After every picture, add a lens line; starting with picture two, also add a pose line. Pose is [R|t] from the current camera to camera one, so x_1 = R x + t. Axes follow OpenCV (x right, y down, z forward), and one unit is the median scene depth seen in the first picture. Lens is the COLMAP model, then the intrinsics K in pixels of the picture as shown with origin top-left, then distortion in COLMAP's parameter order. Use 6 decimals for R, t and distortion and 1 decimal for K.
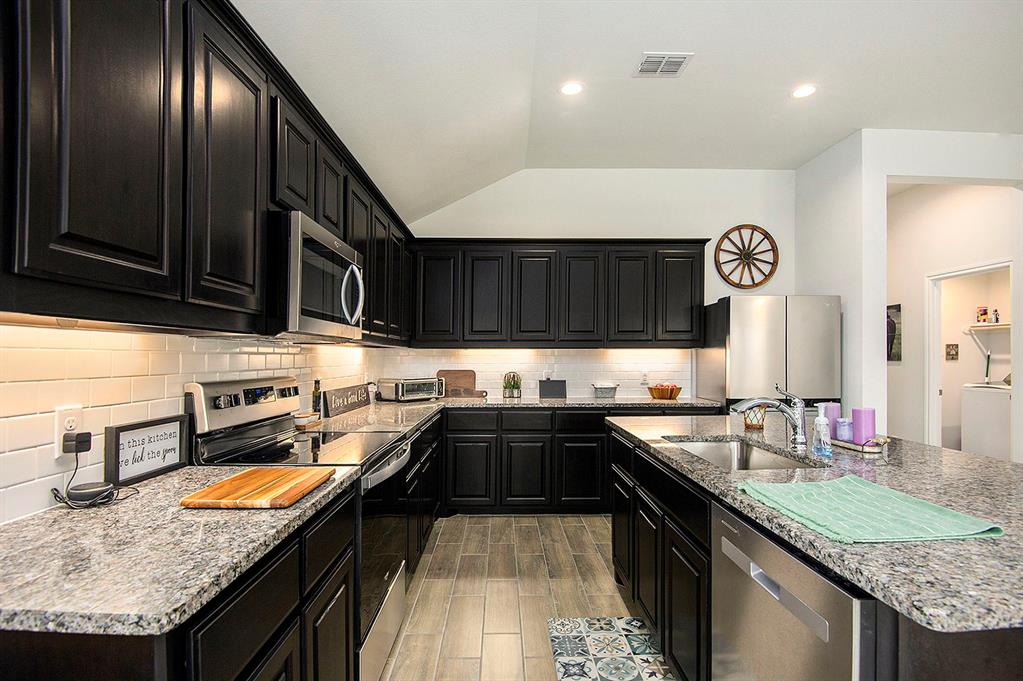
lens RADIAL K [[508.0, 0, 526.9], [0, 508.0, 352.1], [0, 0, 1]] dist [-0.001015, -0.000215]
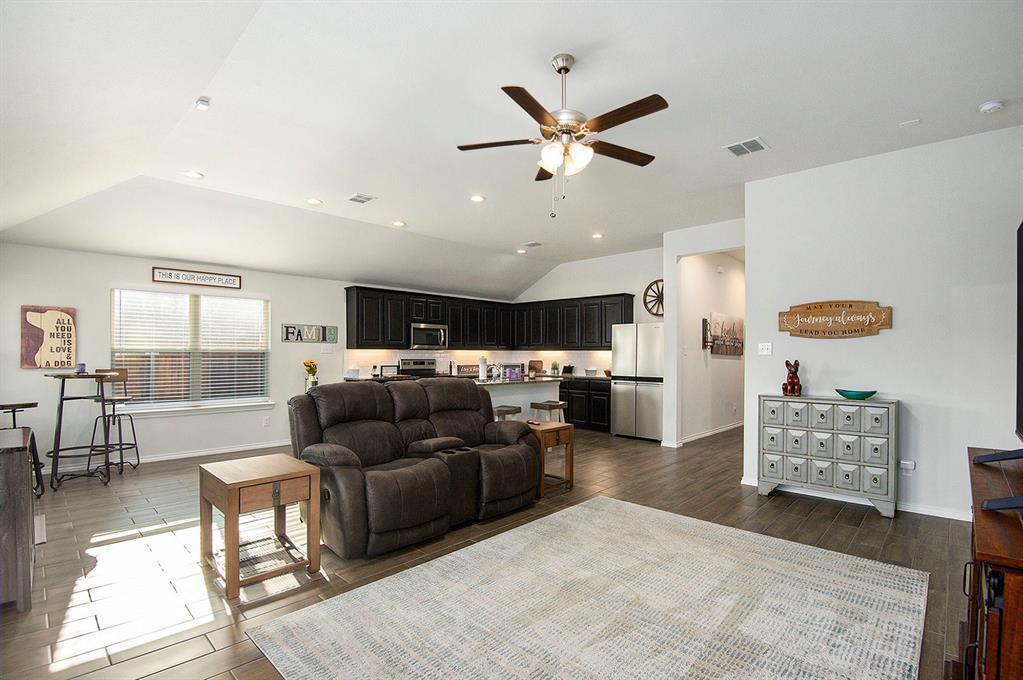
lens RADIAL K [[470.6, 0, 513.5], [0, 470.6, 363.2], [0, 0, 1]] dist [-0.053400, -0.000491]
pose [[0.709442, 0.011475, -0.704671, 1.255070], [0.004016, 0.999785, 0.020324, 0.004699], [0.704753, -0.017249, 0.709243, -0.542841]]
